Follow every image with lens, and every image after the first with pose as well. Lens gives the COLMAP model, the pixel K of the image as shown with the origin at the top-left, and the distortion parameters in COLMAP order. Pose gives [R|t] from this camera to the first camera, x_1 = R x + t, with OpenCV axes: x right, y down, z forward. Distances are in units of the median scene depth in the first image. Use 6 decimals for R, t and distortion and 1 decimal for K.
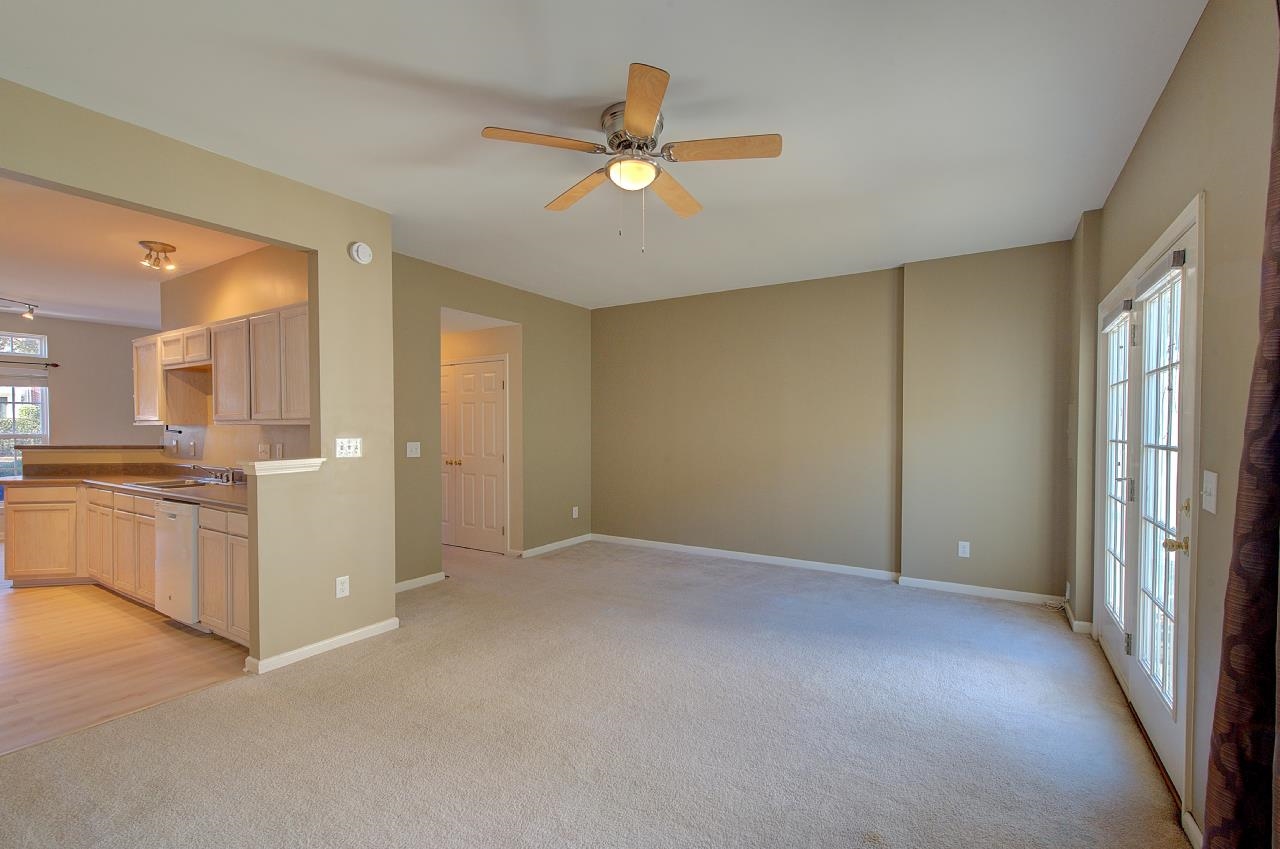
lens RADIAL K [[549.5, 0, 640.8], [0, 549.5, 432.9], [0, 0, 1]] dist [-0.004907, 0.003054]
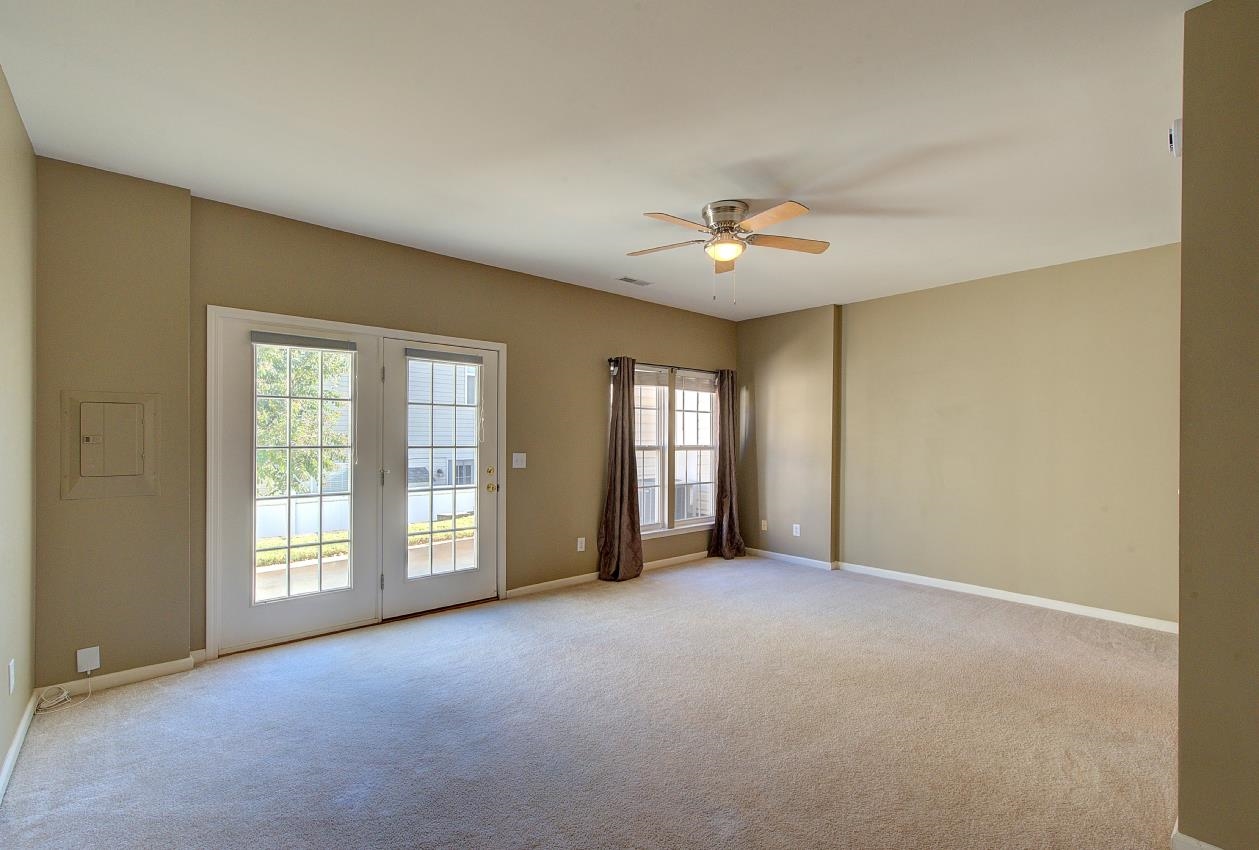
lens RADIAL K [[560.2, 0, 627.2], [0, 560.2, 437.0], [0, 0, 1]] dist [0.002921, 0.000777]
pose [[-0.957567, -0.014909, 0.287824, -0.098892], [-0.010637, 0.999809, 0.016400, -0.023613], [-0.288014, 0.012643, -0.957543, 1.316200]]
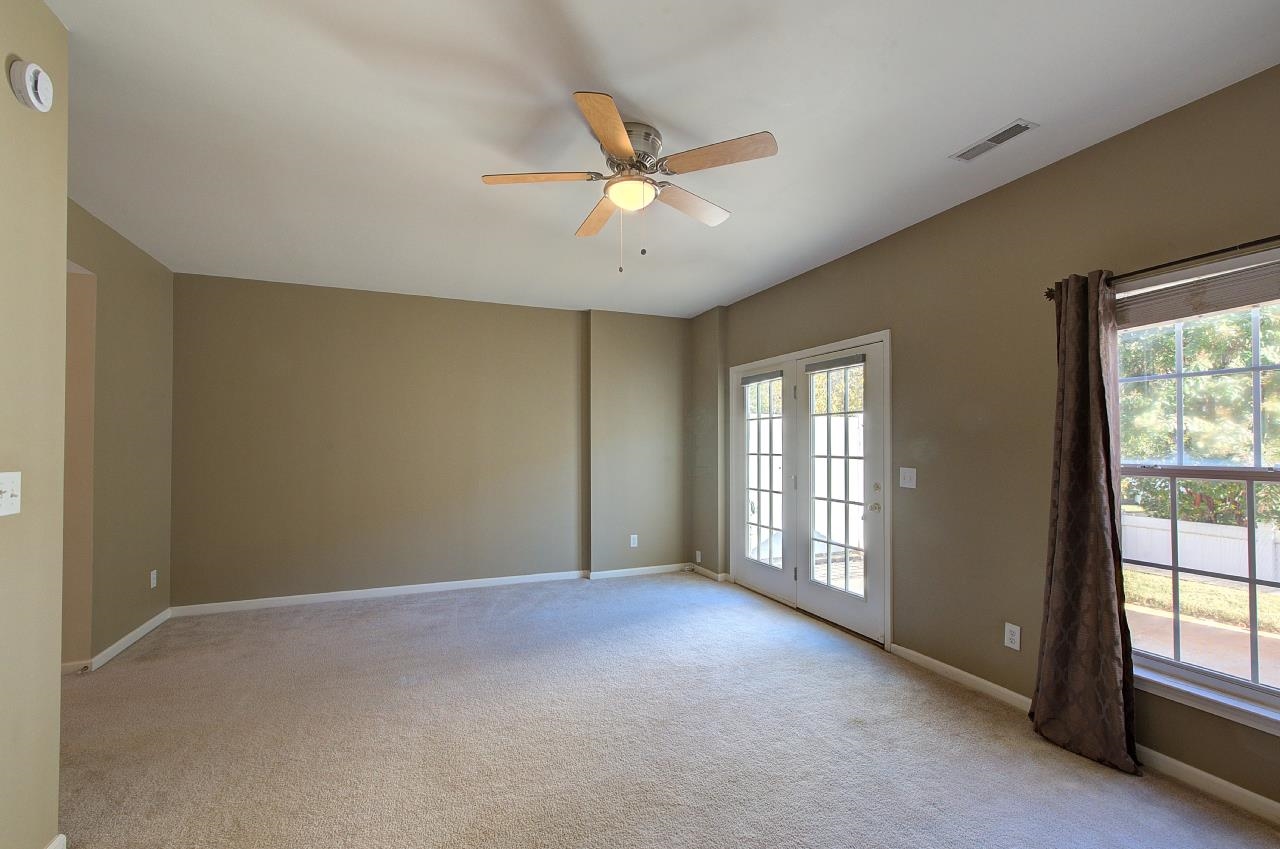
lens RADIAL K [[549.5, 0, 641.6], [0, 549.5, 434.7], [0, 0, 1]] dist [-0.004907, 0.003054]
pose [[0.584481, 0.013617, 0.811293, -0.445569], [0.009426, 0.999678, -0.023570, -0.005537], [-0.811353, 0.021423, 0.584164, 0.225237]]
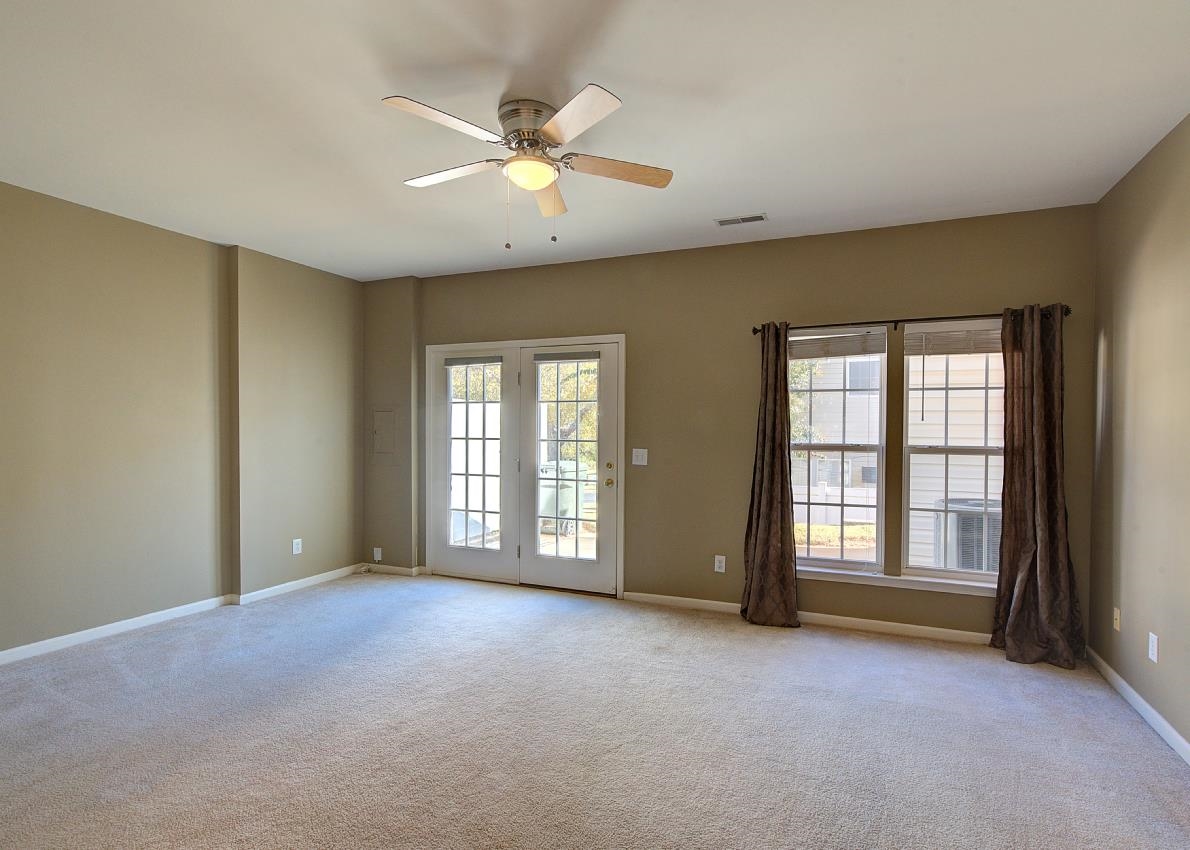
lens RADIAL K [[572.2, 0, 645.5], [0, 572.2, 437.6], [0, 0, 1]] dist [-0.004831, 0.004679]
pose [[-0.185163, -0.016316, 0.982572, -0.586151], [0.002523, 0.999851, 0.017078, -0.010432], [-0.982705, 0.005641, -0.185095, 0.547195]]
